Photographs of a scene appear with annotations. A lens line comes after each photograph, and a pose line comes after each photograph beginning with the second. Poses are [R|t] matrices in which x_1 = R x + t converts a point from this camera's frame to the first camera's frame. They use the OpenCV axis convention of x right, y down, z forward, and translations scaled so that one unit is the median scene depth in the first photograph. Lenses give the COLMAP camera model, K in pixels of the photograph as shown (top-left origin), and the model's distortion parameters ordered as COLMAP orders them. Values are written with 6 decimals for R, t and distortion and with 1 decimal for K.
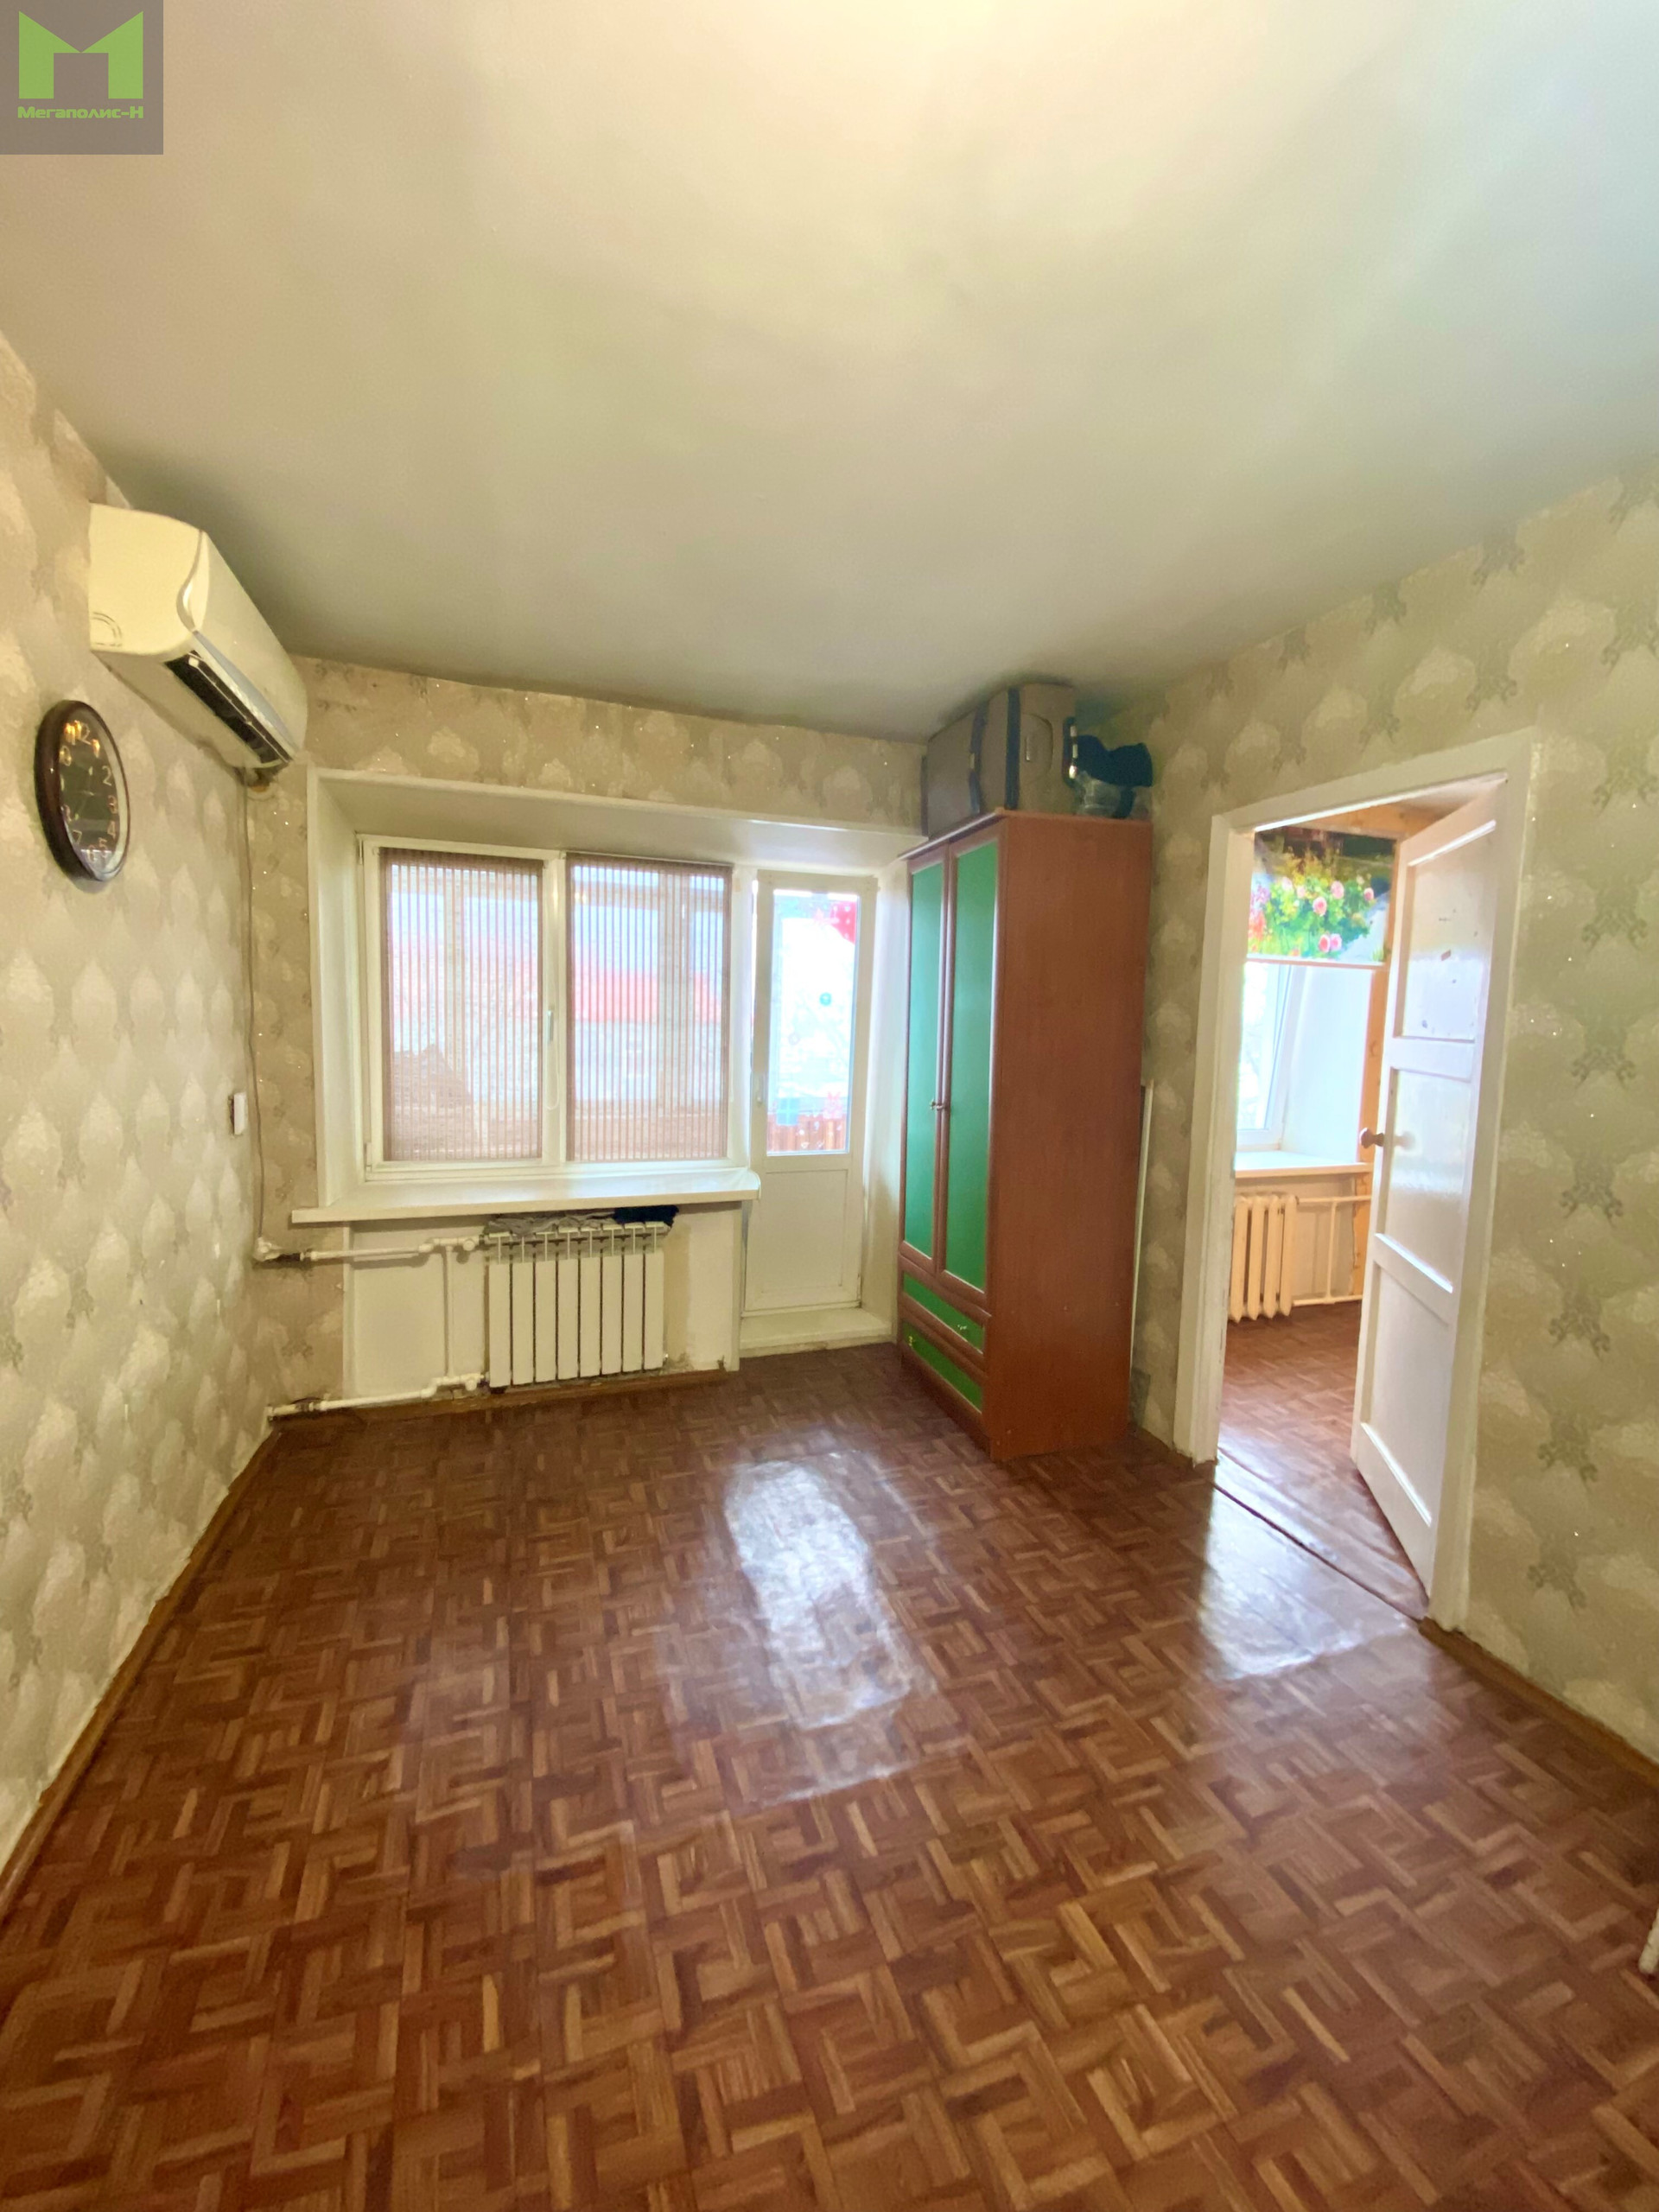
lens RADIAL K [[891.4, 0, 820.8], [0, 891.4, 1089.1], [0, 0, 1]] dist [0.017099, -0.018788]
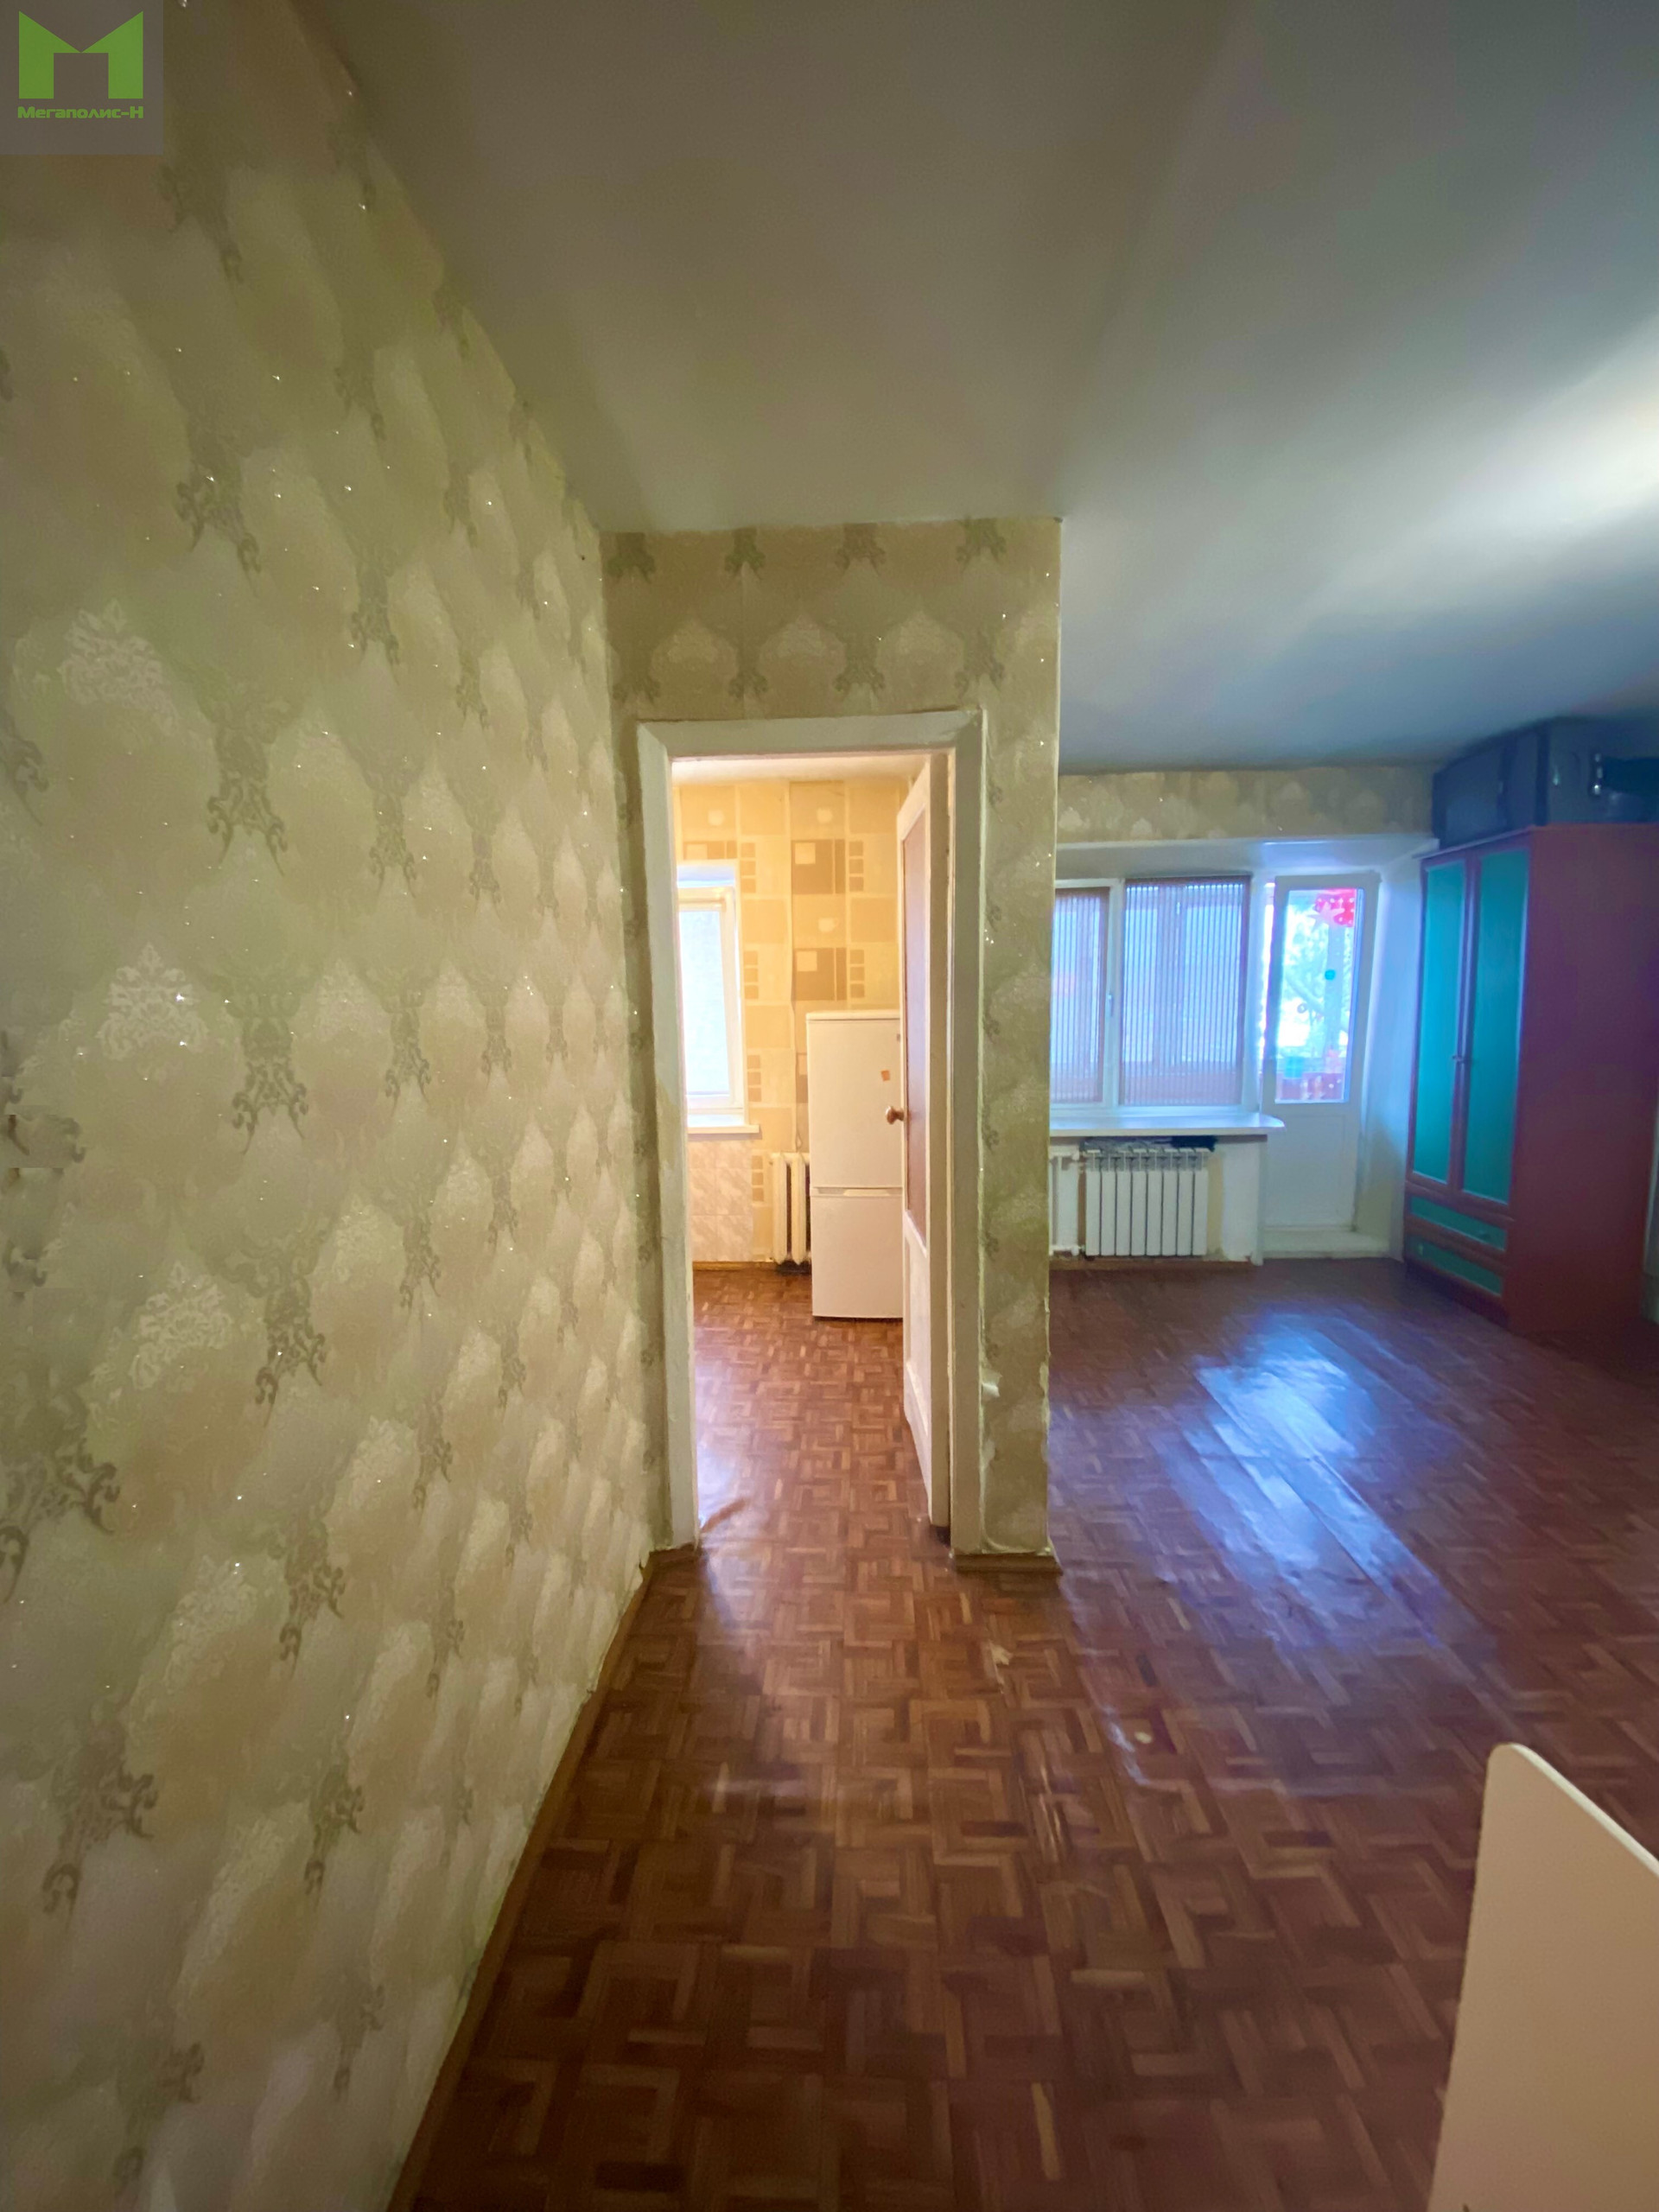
lens RADIAL K [[891.4, 0, 820.8], [0, 891.4, 1089.1], [0, 0, 1]] dist [0.017099, -0.018788]
pose [[0.929084, 0.004201, -0.369846, -0.086073], [0.007173, 0.999543, 0.029375, 0.005965], [0.369800, -0.029945, 0.928629, -0.185694]]
